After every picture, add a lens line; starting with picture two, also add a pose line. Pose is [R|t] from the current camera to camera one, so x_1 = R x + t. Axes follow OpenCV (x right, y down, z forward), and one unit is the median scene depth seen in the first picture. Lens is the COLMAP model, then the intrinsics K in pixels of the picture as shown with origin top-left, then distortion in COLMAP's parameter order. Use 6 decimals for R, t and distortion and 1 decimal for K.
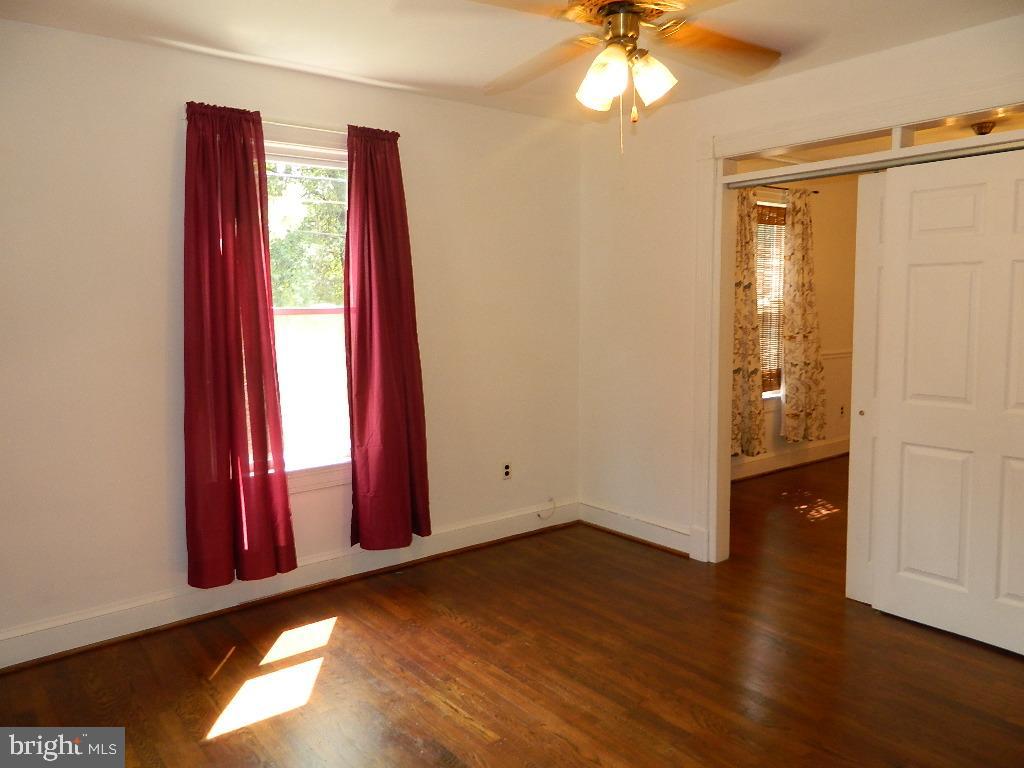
lens RADIAL K [[775.3, 0, 512.6], [0, 775.3, 371.9], [0, 0, 1]] dist [0.025636, -0.004505]
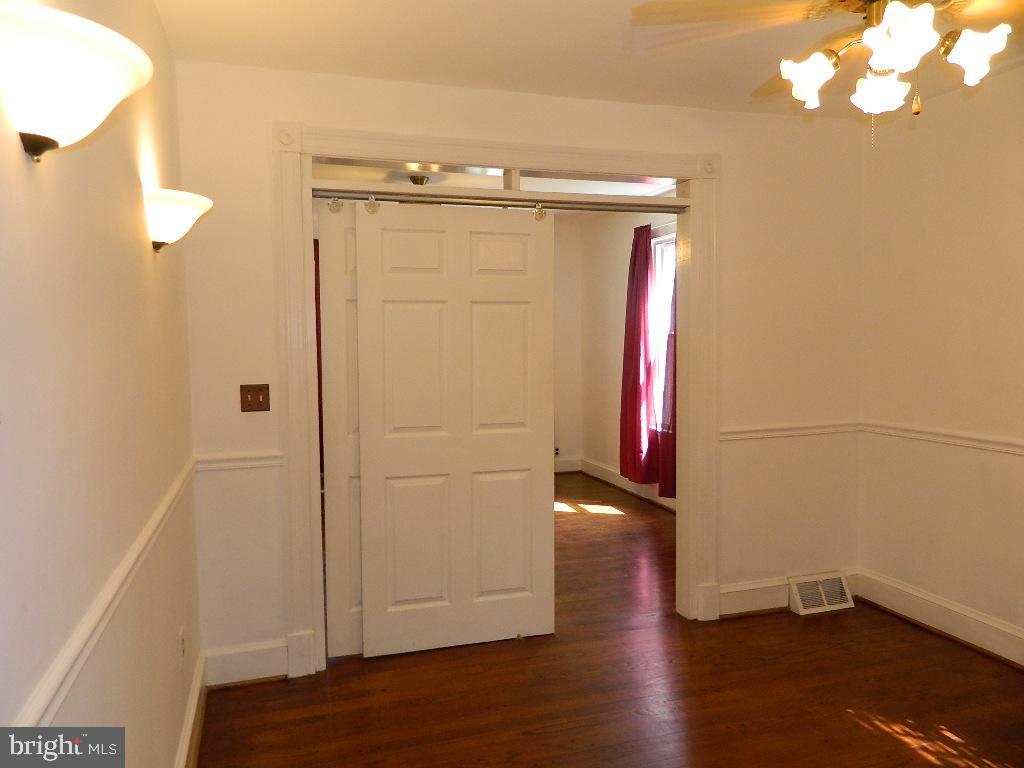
lens RADIAL K [[775.3, 0, 512.6], [0, 775.3, 371.9], [0, 0, 1]] dist [0.025636, -0.004505]
pose [[0.347177, -0.046235, 0.936659, -0.361954], [0.090996, 0.995732, 0.015422, -0.044136], [-0.933374, 0.079878, 0.349903, 0.486656]]
